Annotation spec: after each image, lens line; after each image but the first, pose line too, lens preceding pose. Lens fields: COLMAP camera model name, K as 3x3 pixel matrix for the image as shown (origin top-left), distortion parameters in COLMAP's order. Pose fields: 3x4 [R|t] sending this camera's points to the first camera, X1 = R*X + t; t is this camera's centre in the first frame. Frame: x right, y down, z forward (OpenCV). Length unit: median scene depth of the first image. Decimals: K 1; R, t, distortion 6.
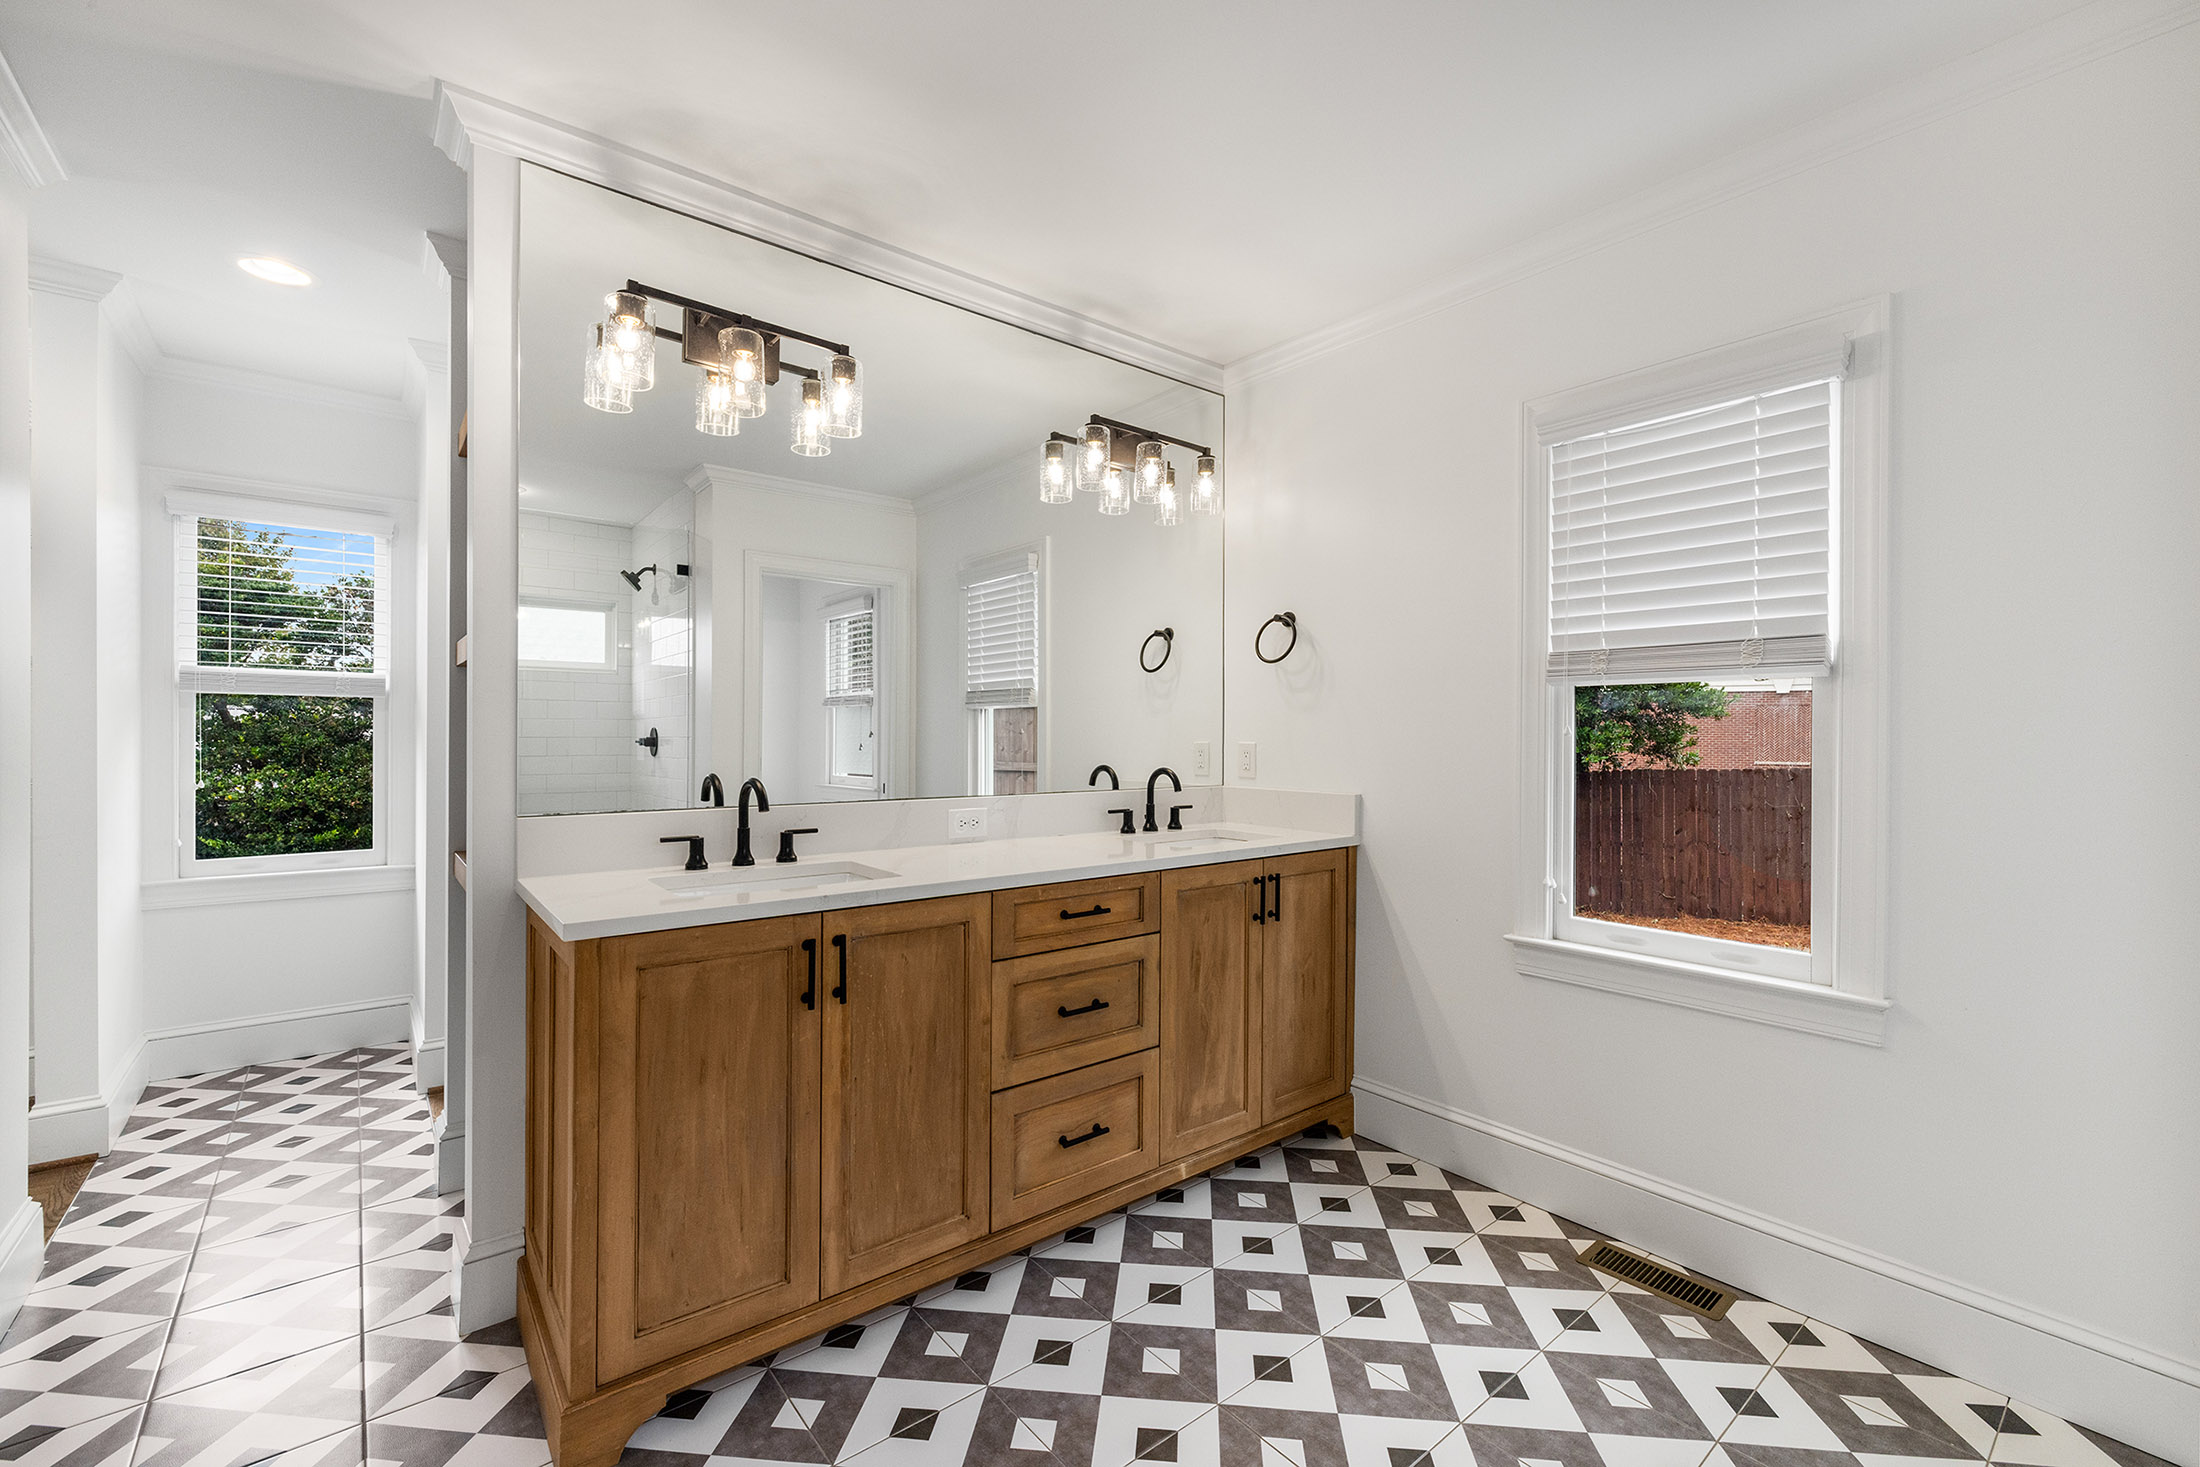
lens RADIAL K [[918.9, 0, 1100.8], [0, 918.9, 733.1], [0, 0, 1]] dist [-0.001727, -0.000768]
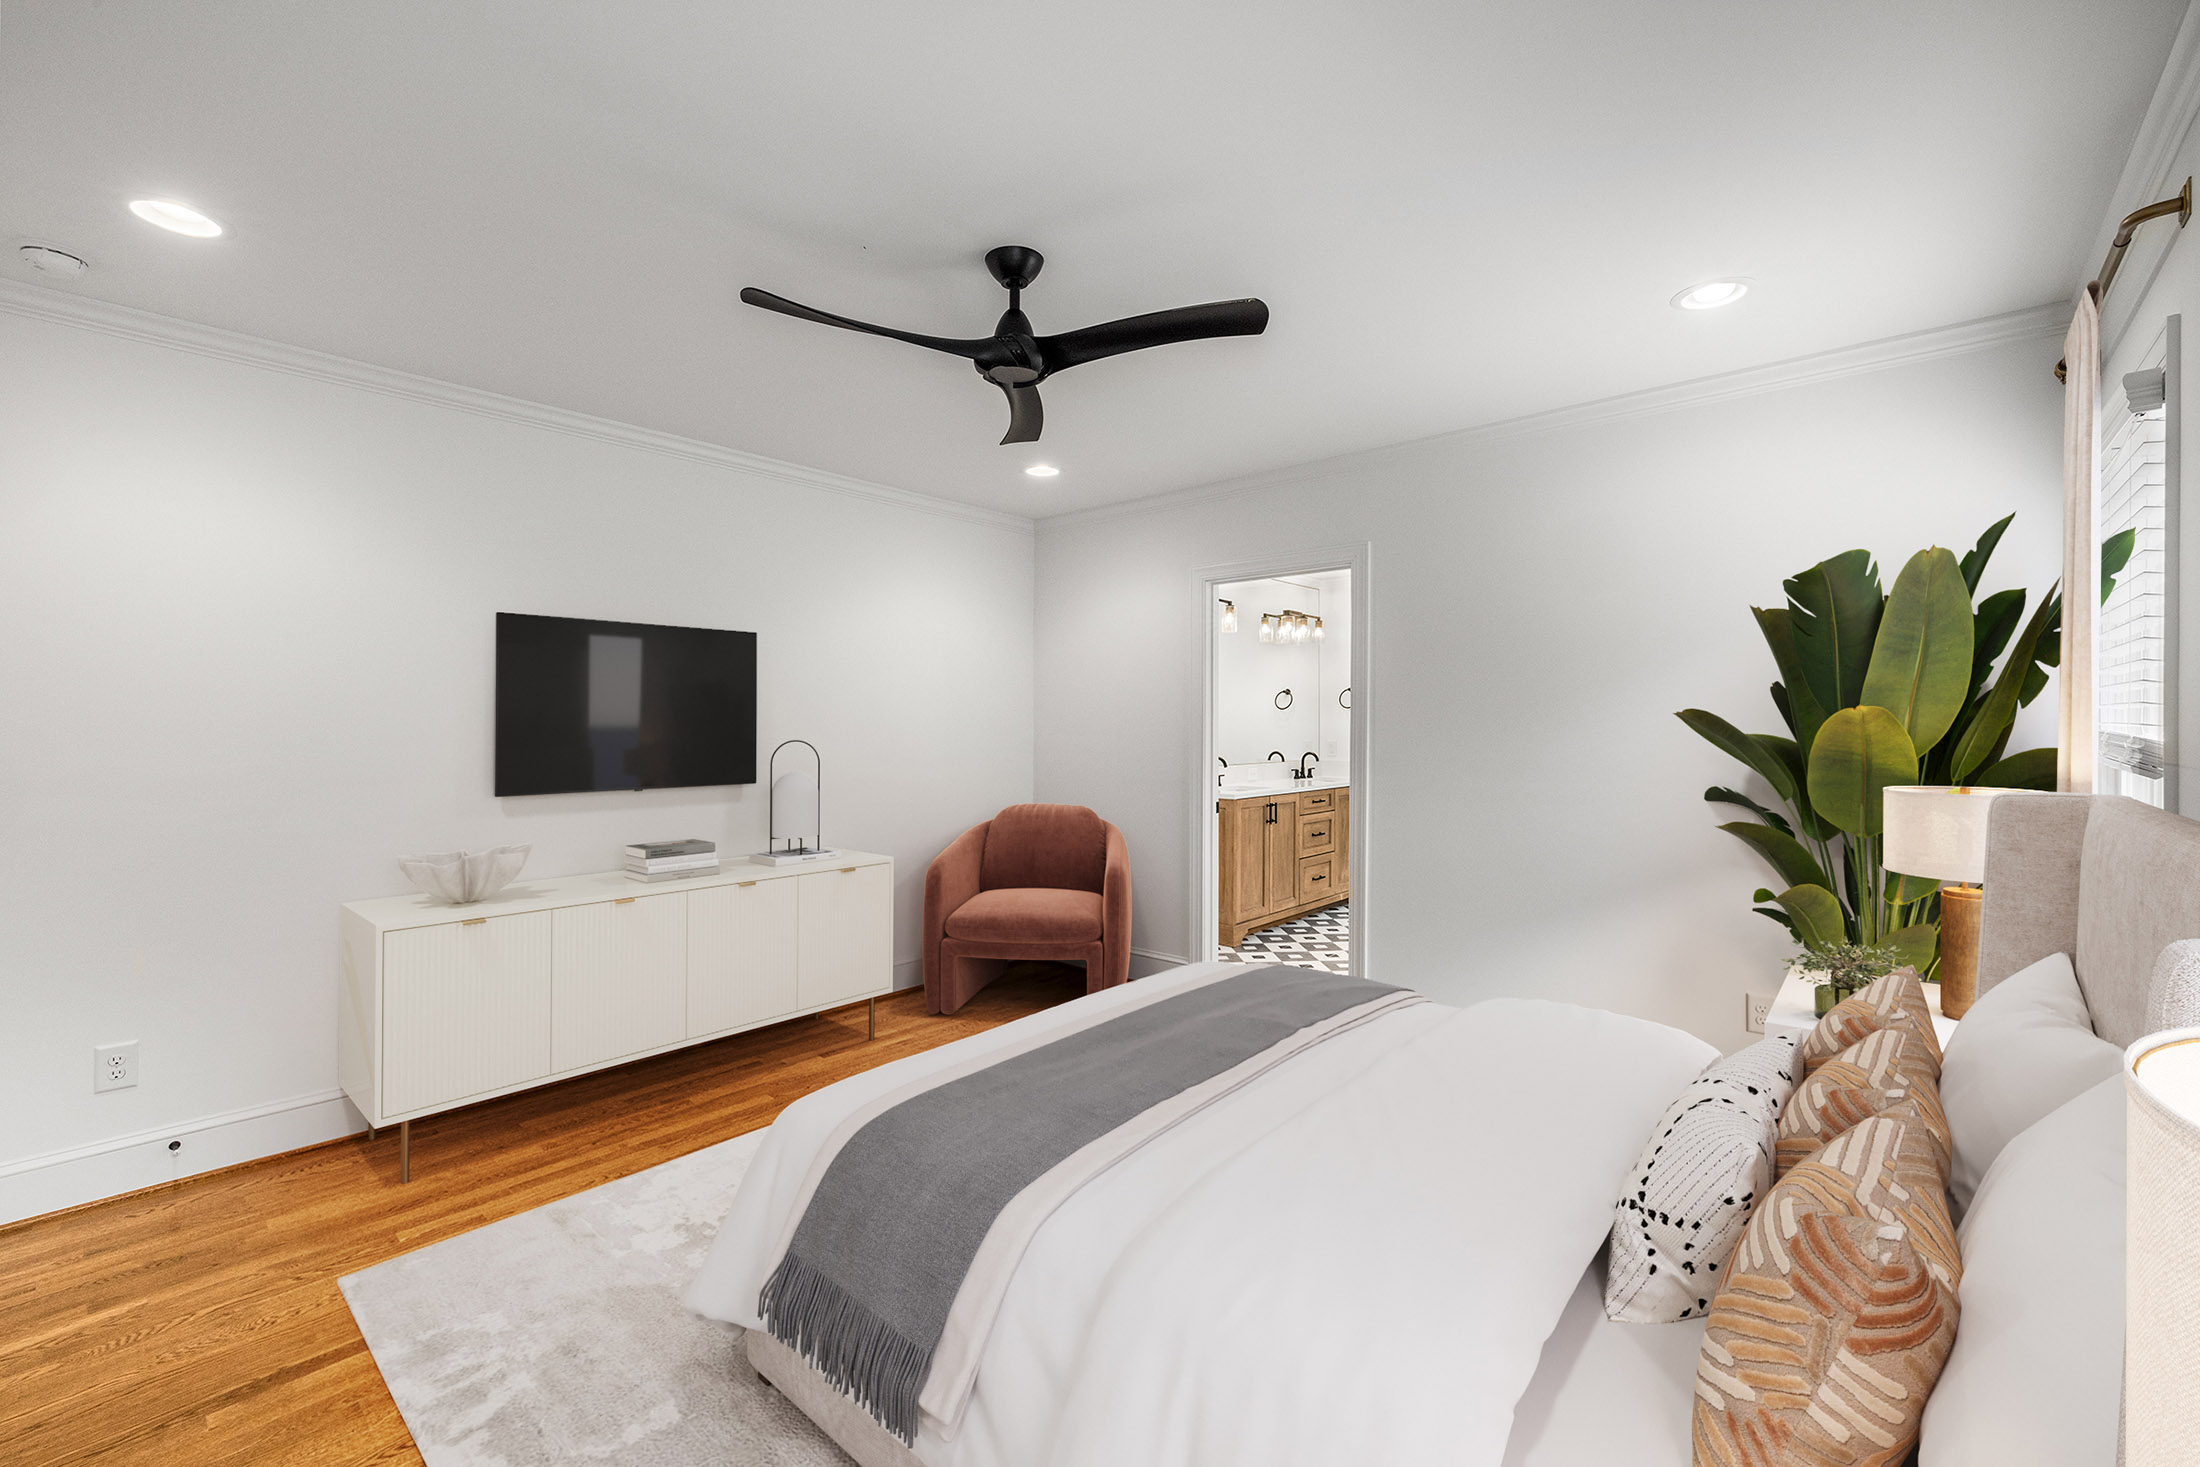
lens RADIAL K [[918.9, 0, 1097.4], [0, 918.9, 732.9], [0, 0, 1]] dist [-0.001727, -0.000768]
pose [[0.983833, -0.007375, 0.178937, -1.206040], [0.006095, 0.999952, 0.007706, -0.046407], [-0.178985, -0.006491, 0.983830, -1.703428]]
